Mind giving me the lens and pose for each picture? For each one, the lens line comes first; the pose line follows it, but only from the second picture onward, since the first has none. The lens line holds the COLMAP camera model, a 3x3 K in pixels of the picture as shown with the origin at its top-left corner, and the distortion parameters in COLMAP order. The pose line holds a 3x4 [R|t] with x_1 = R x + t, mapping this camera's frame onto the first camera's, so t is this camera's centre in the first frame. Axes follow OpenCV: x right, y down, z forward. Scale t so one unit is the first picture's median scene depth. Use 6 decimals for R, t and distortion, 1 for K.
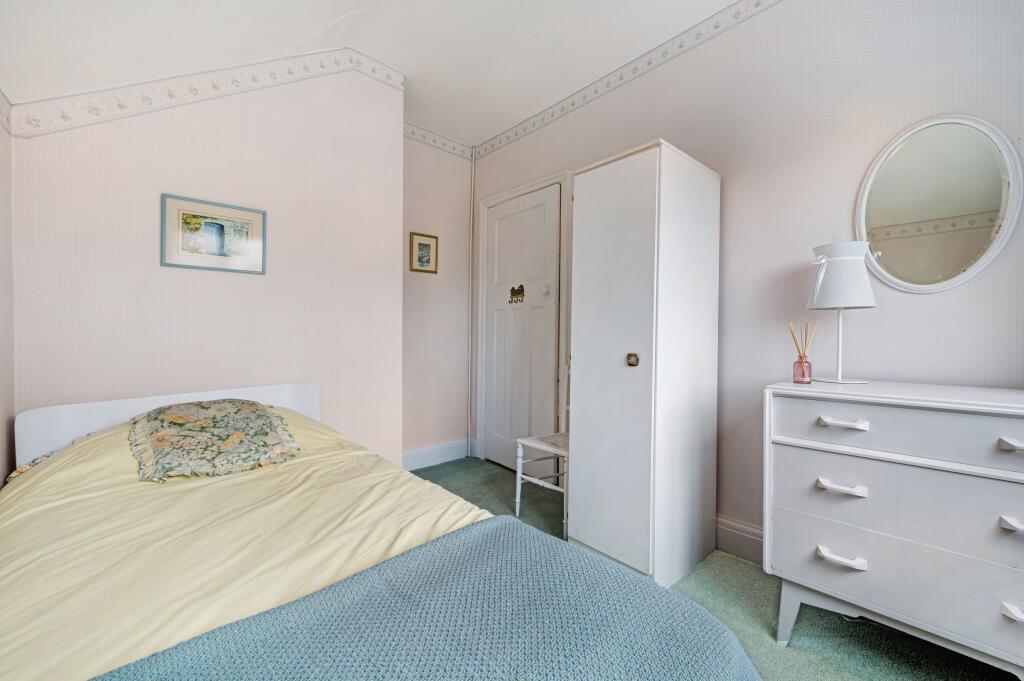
lens RADIAL K [[402.2, 0, 512.0], [0, 402.2, 340.5], [0, 0, 1]] dist [0.000182, -0.000002]
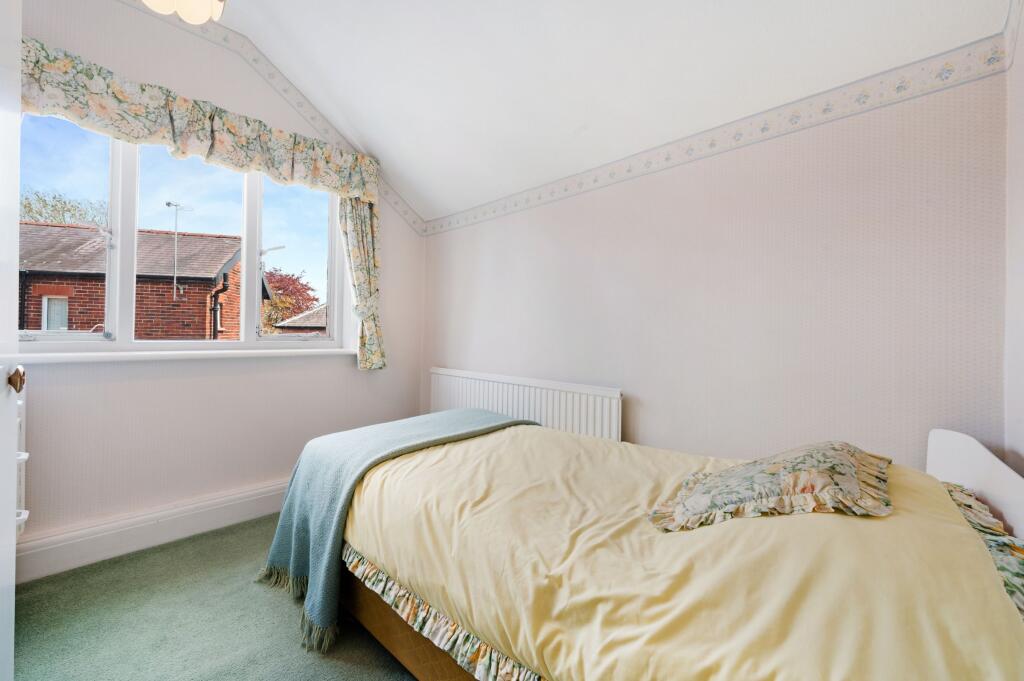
lens RADIAL K [[402.2, 0, 512.0], [0, 402.2, 340.5], [0, 0, 1]] dist [0.000182, -0.000002]
pose [[-0.999708, -0.003885, -0.023861, -0.392230], [-0.003945, 0.999989, 0.002483, 0.010297], [0.023851, 0.002577, -0.999712, 2.049636]]
